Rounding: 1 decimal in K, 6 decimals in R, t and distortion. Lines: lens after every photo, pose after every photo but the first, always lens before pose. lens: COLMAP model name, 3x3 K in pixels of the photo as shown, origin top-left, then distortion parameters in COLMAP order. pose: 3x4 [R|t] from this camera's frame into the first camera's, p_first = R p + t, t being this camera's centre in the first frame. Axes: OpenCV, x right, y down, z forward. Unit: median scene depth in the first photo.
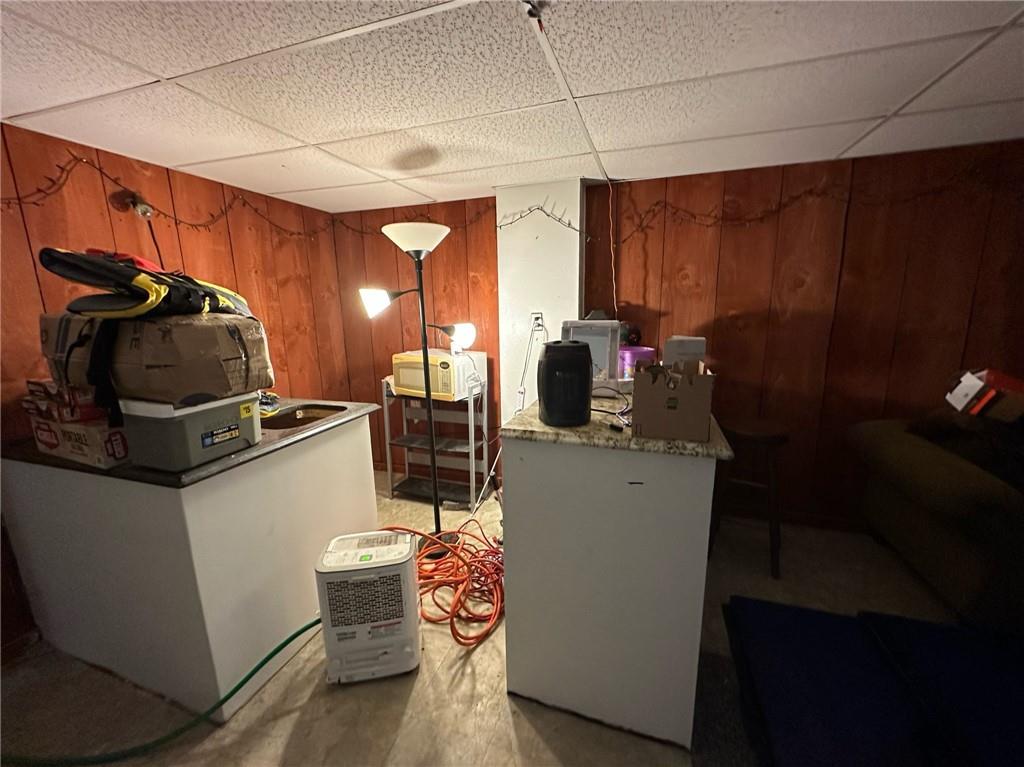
lens RADIAL K [[407.5, 0, 512.3], [0, 407.5, 382.0], [0, 0, 1]] dist [-0.001101, -0.000194]
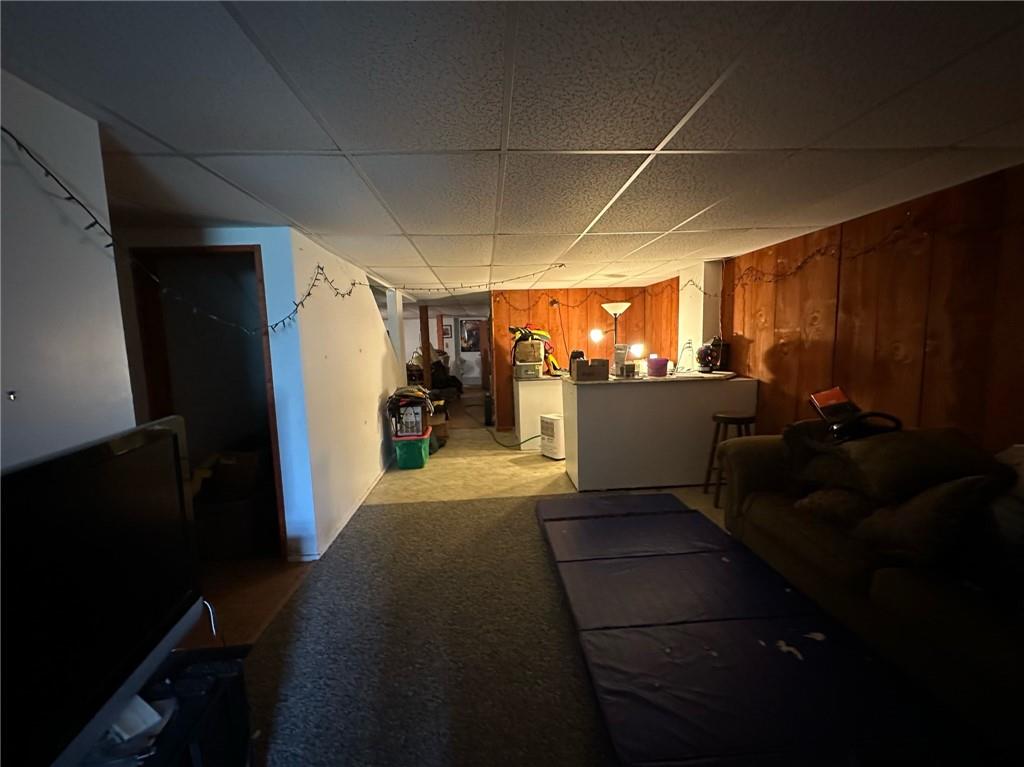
lens RADIAL K [[407.5, 0, 511.6], [0, 407.5, 382.5], [0, 0, 1]] dist [-0.001101, -0.000194]
pose [[0.386946, 0.103437, -0.916282, 1.486155], [-0.150069, 0.987505, 0.048103, 0.037653], [0.909809, 0.118892, 0.397634, -0.357474]]
